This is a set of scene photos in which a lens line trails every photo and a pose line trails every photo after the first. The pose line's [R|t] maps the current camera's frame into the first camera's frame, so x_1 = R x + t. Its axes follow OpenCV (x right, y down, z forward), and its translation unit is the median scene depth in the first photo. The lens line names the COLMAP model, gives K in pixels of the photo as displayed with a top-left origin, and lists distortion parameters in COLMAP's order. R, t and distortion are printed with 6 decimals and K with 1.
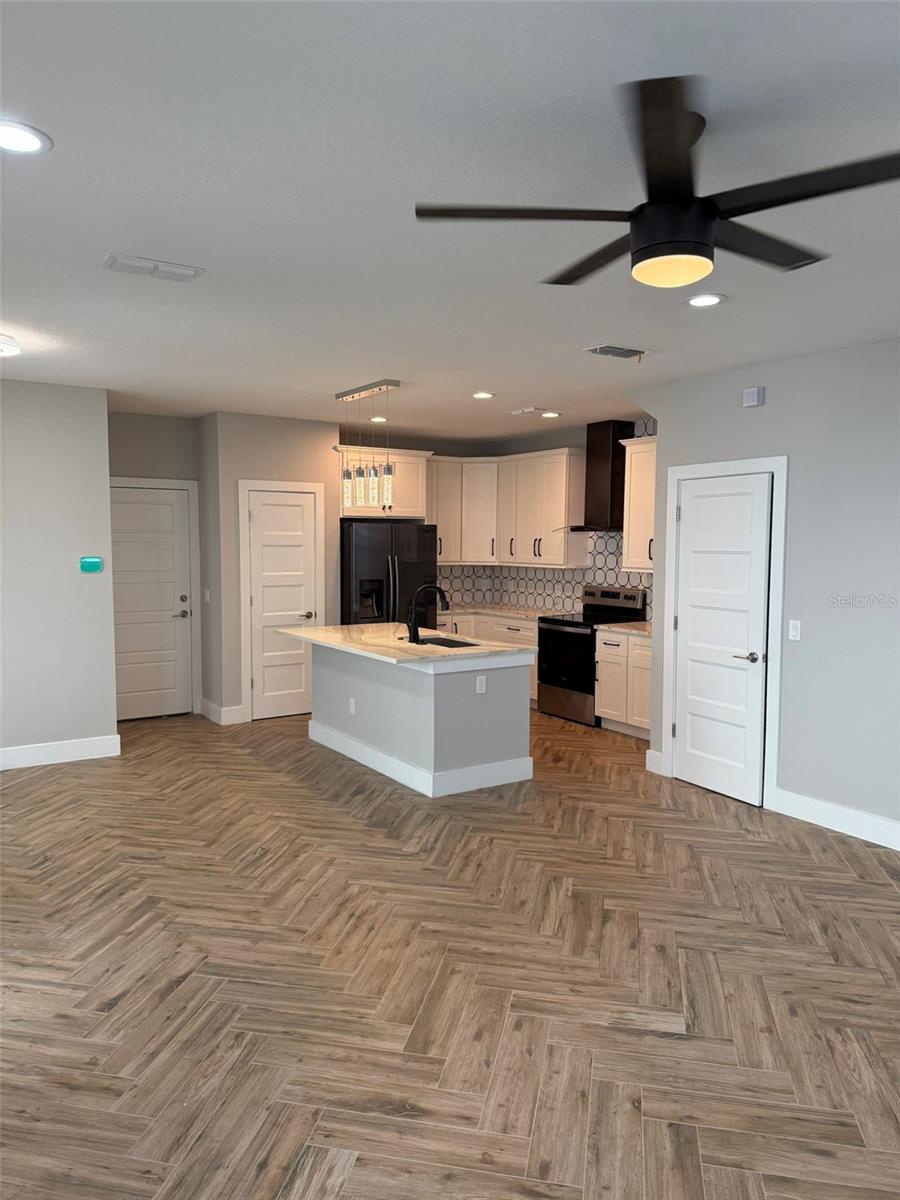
lens RADIAL K [[845.4, 0, 453.0], [0, 845.4, 593.4], [0, 0, 1]] dist [0.052092, -0.068758]
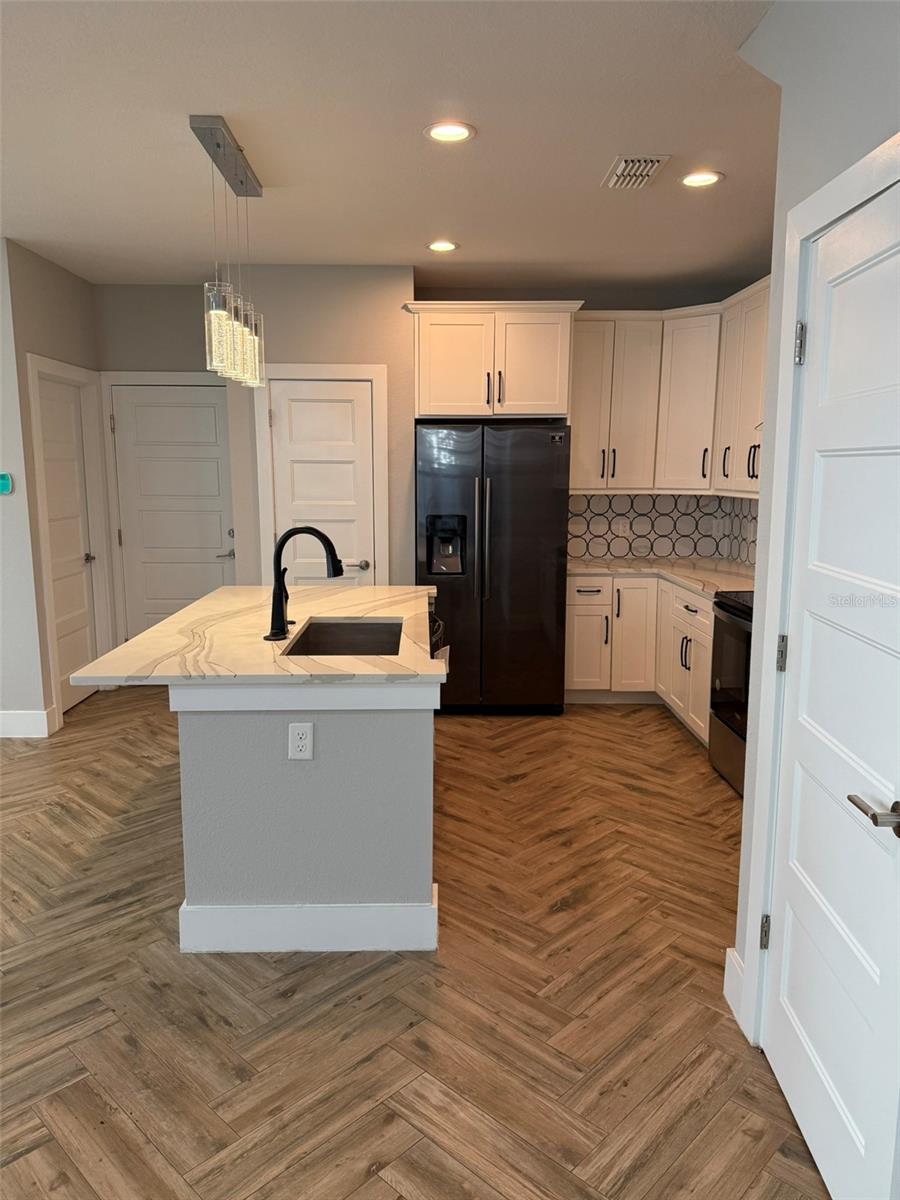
lens RADIAL K [[845.4, 0, 445.7], [0, 845.4, 601.6], [0, 0, 1]] dist [0.052092, -0.068758]
pose [[0.842859, 0.079198, -0.532274, 0.348806], [-0.031885, 0.994723, 0.097516, -0.018710], [0.537189, -0.065221, 0.840937, 0.646738]]
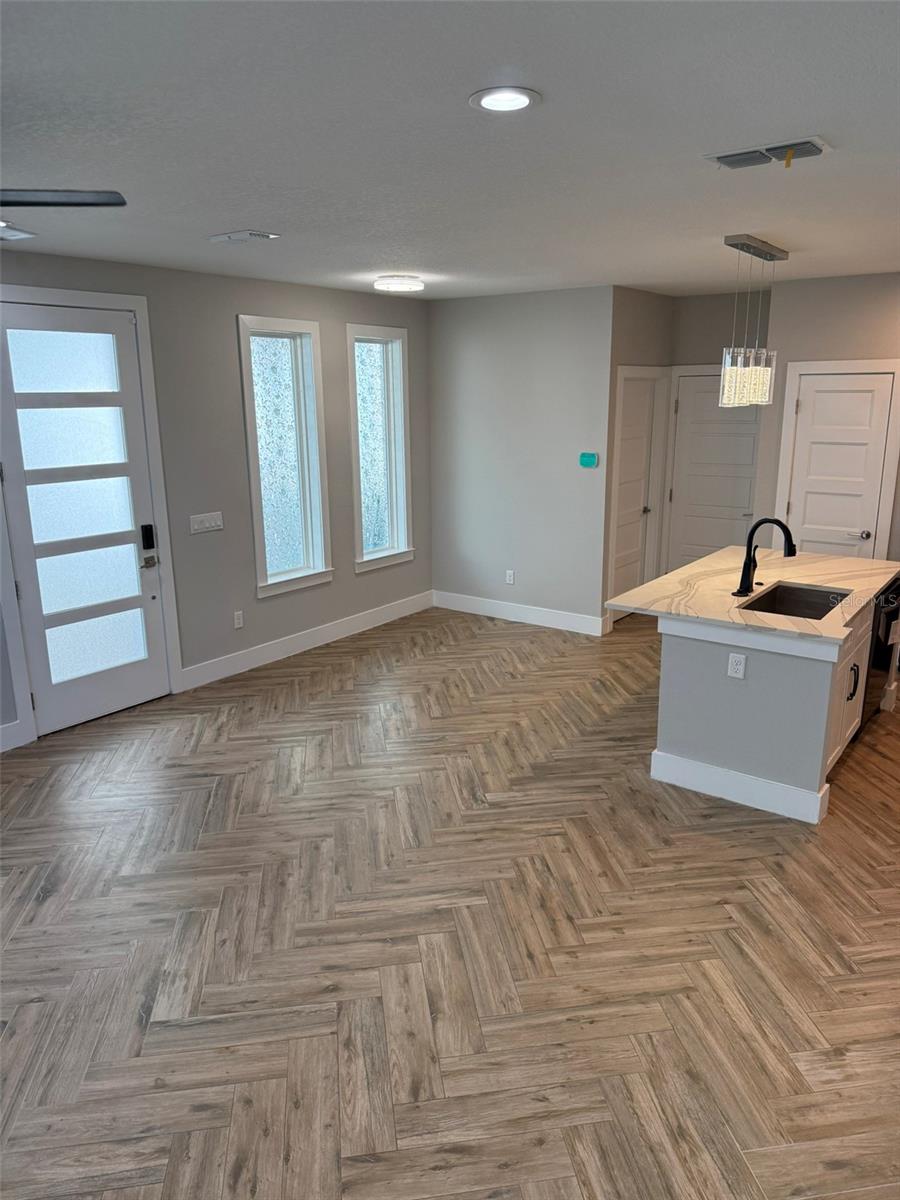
lens RADIAL K [[845.4, 0, 452.5], [0, 845.4, 604.5], [0, 0, 1]] dist [0.052092, -0.068758]
pose [[0.343005, 0.224965, -0.911997, 0.601970], [-0.054236, 0.974021, 0.219867, -0.089667], [0.937767, -0.025952, 0.346295, 0.517556]]
